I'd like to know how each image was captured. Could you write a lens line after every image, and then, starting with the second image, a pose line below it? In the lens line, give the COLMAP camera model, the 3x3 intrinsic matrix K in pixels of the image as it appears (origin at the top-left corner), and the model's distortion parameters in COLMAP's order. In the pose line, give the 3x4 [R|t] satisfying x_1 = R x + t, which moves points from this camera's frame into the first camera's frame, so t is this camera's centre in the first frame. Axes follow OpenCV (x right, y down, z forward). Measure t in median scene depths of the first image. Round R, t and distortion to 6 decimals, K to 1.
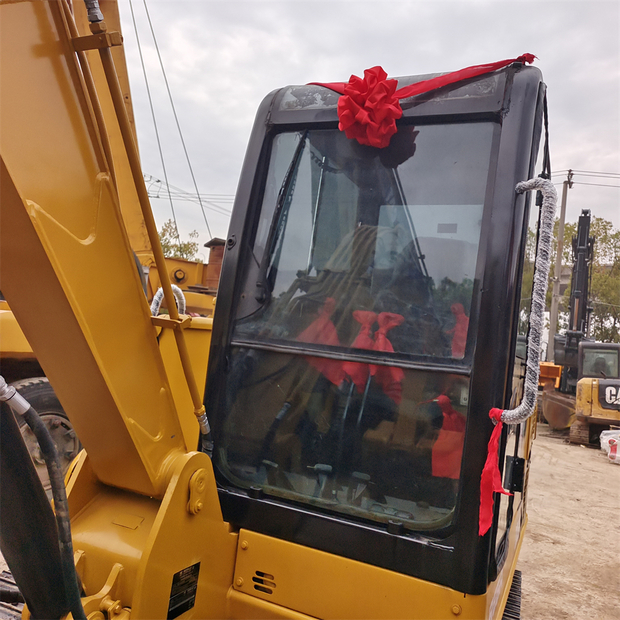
lens RADIAL K [[558.7, 0, 311.6], [0, 558.7, 309.5], [0, 0, 1]] dist [0.035248, 0.015661]
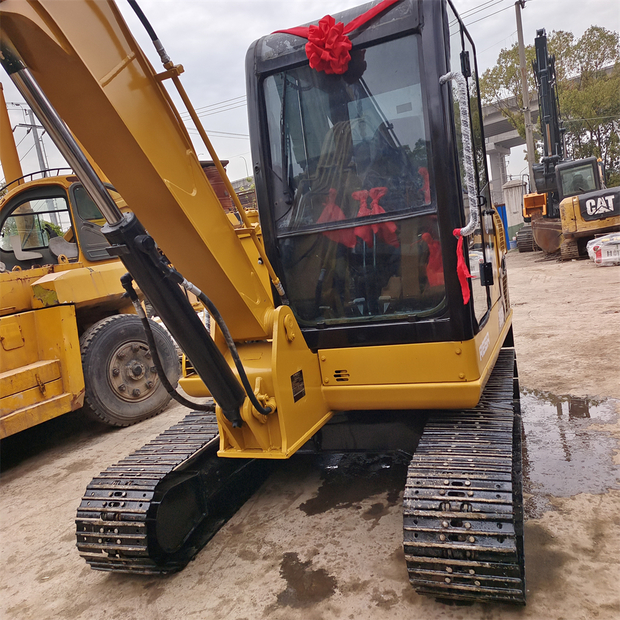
lens RADIAL K [[558.7, 0, 314.6], [0, 558.7, 310.0], [0, 0, 1]] dist [0.035248, 0.015661]
pose [[0.964266, -0.264458, -0.015875, -0.071853], [0.262737, 0.946848, 0.185603, -0.004848], [-0.034053, -0.183142, 0.982497, -0.443634]]
